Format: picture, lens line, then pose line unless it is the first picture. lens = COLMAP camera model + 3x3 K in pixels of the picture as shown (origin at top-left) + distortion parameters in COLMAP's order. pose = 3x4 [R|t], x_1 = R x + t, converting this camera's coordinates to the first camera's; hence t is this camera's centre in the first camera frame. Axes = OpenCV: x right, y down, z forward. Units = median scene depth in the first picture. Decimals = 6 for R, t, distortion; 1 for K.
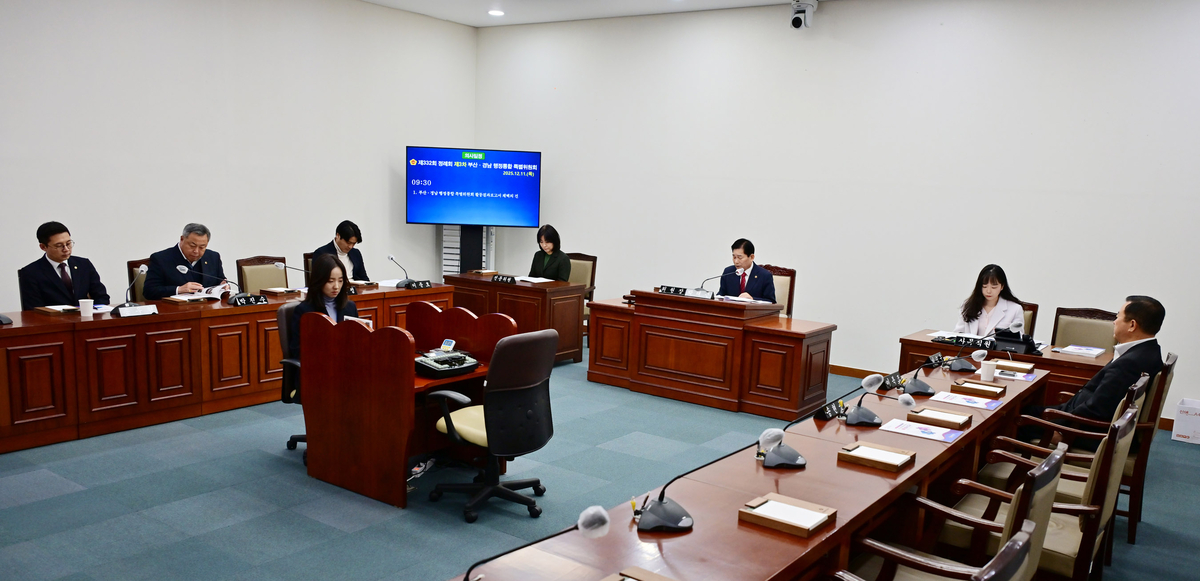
lens RADIAL K [[857.2, 0, 599.3], [0, 857.2, 300.5], [0, 0, 1]] dist [-0.014422, 0.002394]
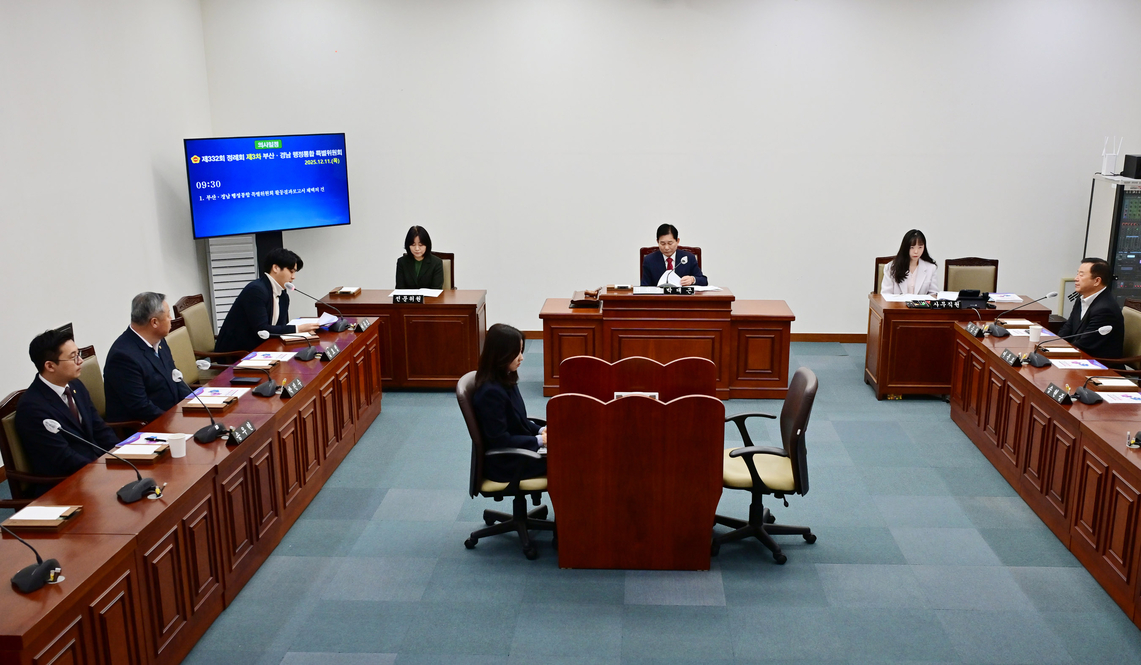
lens RADIAL K [[1023.8, 0, 570.5], [0, 1023.8, 329.4], [0, 0, 1]] dist [-0.050244, -0.016146]
pose [[0.856661, -0.163276, 0.489360, -0.397910], [0.113884, 0.985044, 0.129300, -0.089991], [-0.503153, -0.055036, 0.862443, 0.032801]]
